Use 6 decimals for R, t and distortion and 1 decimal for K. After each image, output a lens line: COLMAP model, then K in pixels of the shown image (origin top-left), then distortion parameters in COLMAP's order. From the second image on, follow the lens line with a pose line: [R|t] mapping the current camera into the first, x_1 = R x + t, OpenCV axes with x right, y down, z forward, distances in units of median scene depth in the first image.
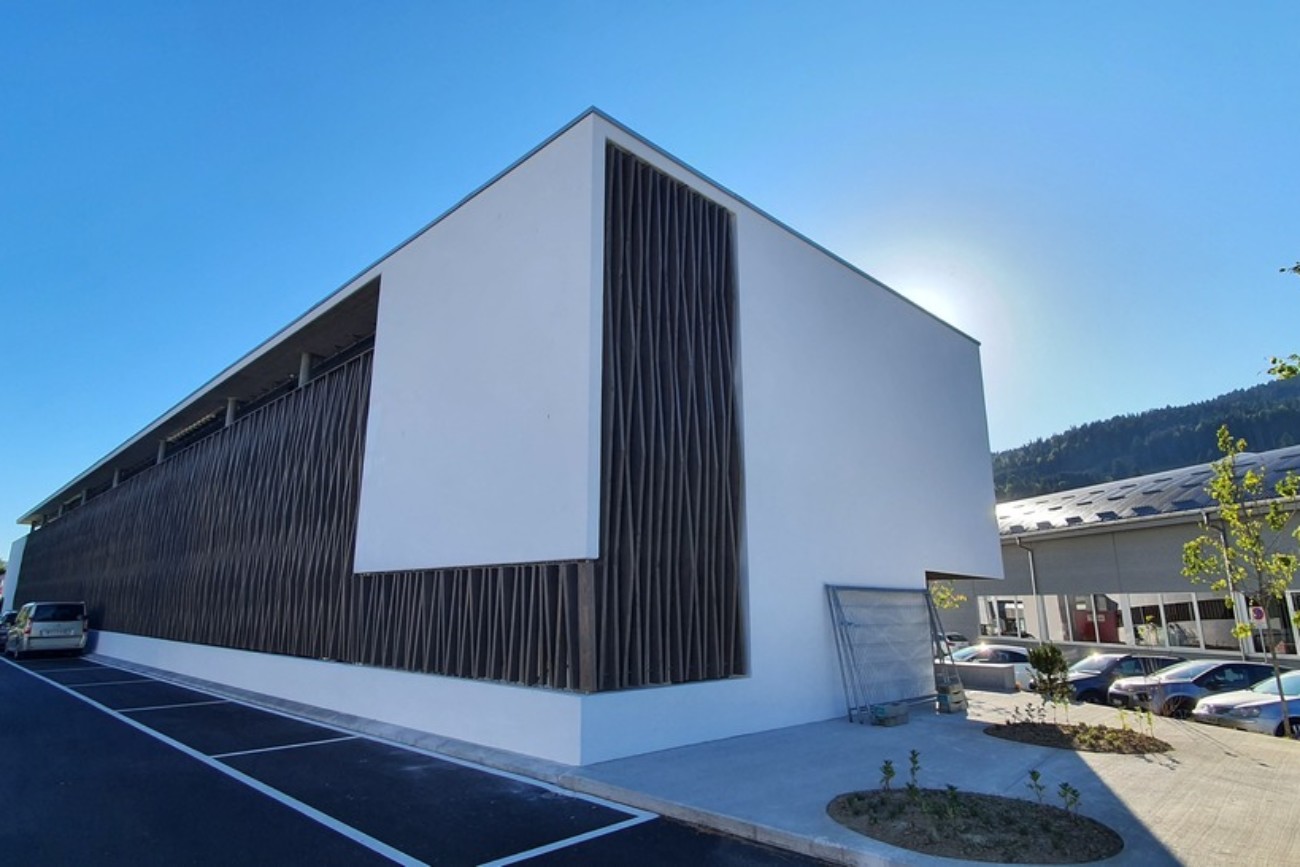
lens RADIAL K [[723.9, 0, 643.0], [0, 723.9, 430.9], [0, 0, 1]] dist [-0.004956, 0.002469]
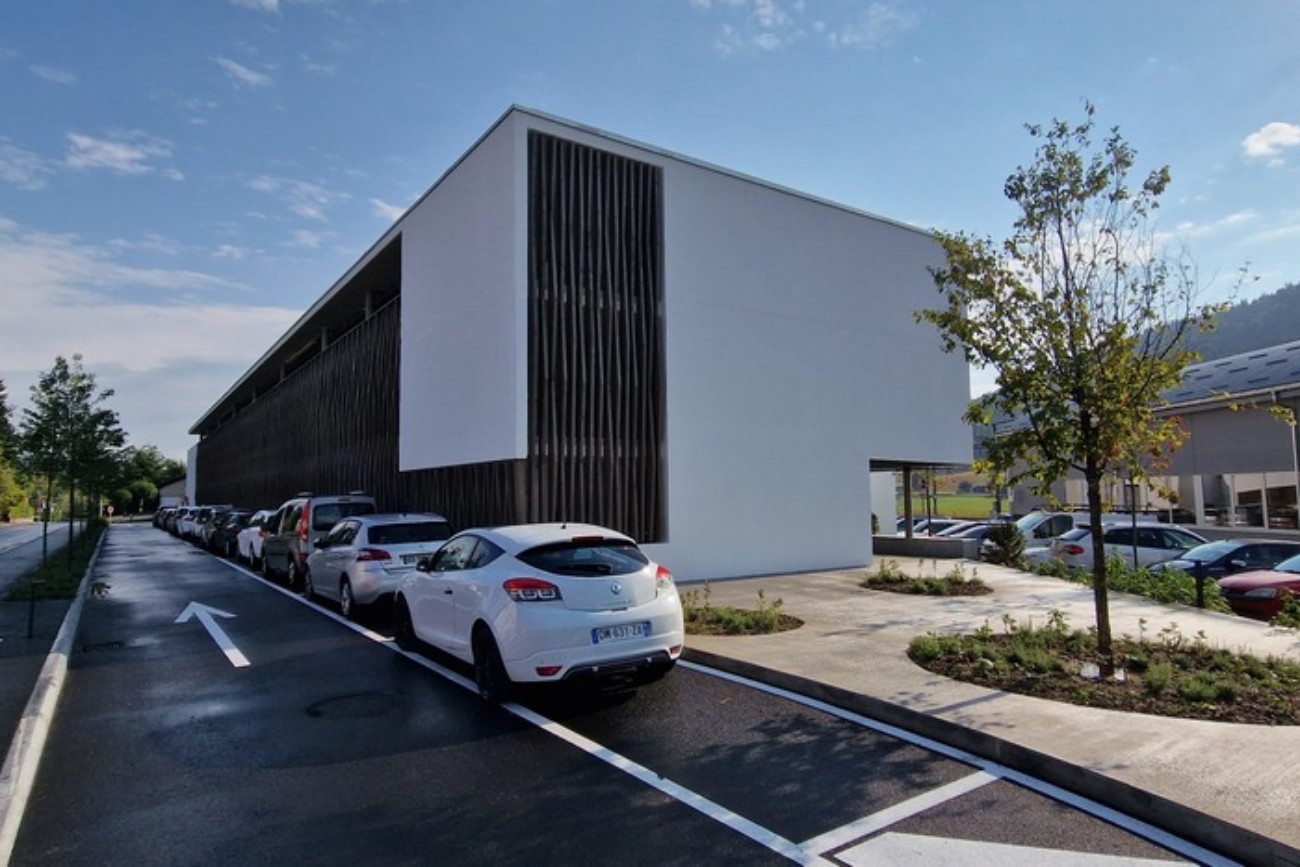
lens RADIAL K [[747.2, 0, 660.2], [0, 747.2, 440.7], [0, 0, 1]] dist [-0.010231, 0.006171]
pose [[0.987705, -0.025575, -0.154220, 0.178847], [0.050151, 0.986221, 0.157645, -0.031081], [0.148063, -0.163441, 0.975379, -0.157391]]
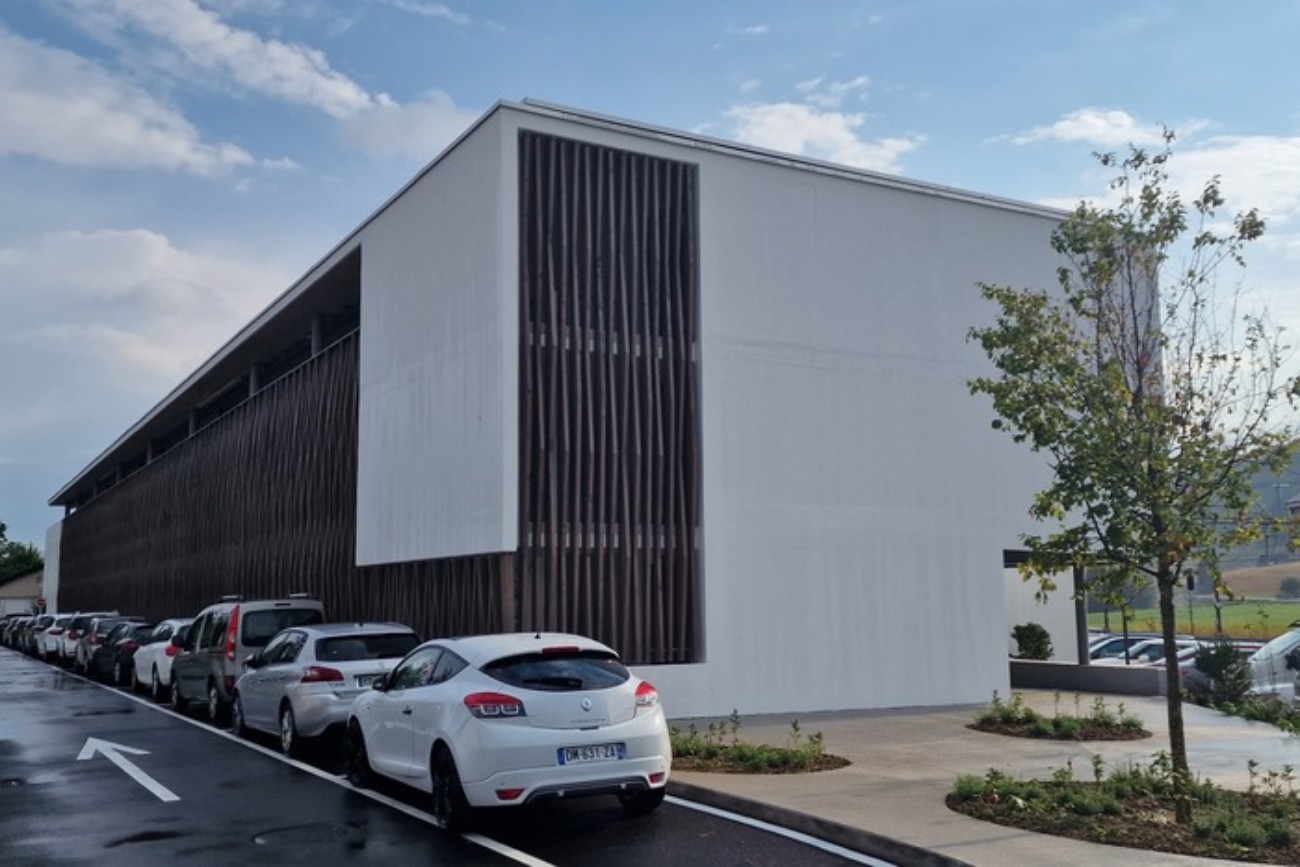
lens RADIAL K [[1198.2, 0, 657.8], [0, 1198.2, 460.3], [0, 0, 1]] dist [0.067846, 0.000000]
pose [[0.969218, -0.038159, -0.243228, 0.253894], [0.067162, 0.991426, 0.112089, -0.064096], [0.236865, -0.124975, 0.963471, -0.290905]]
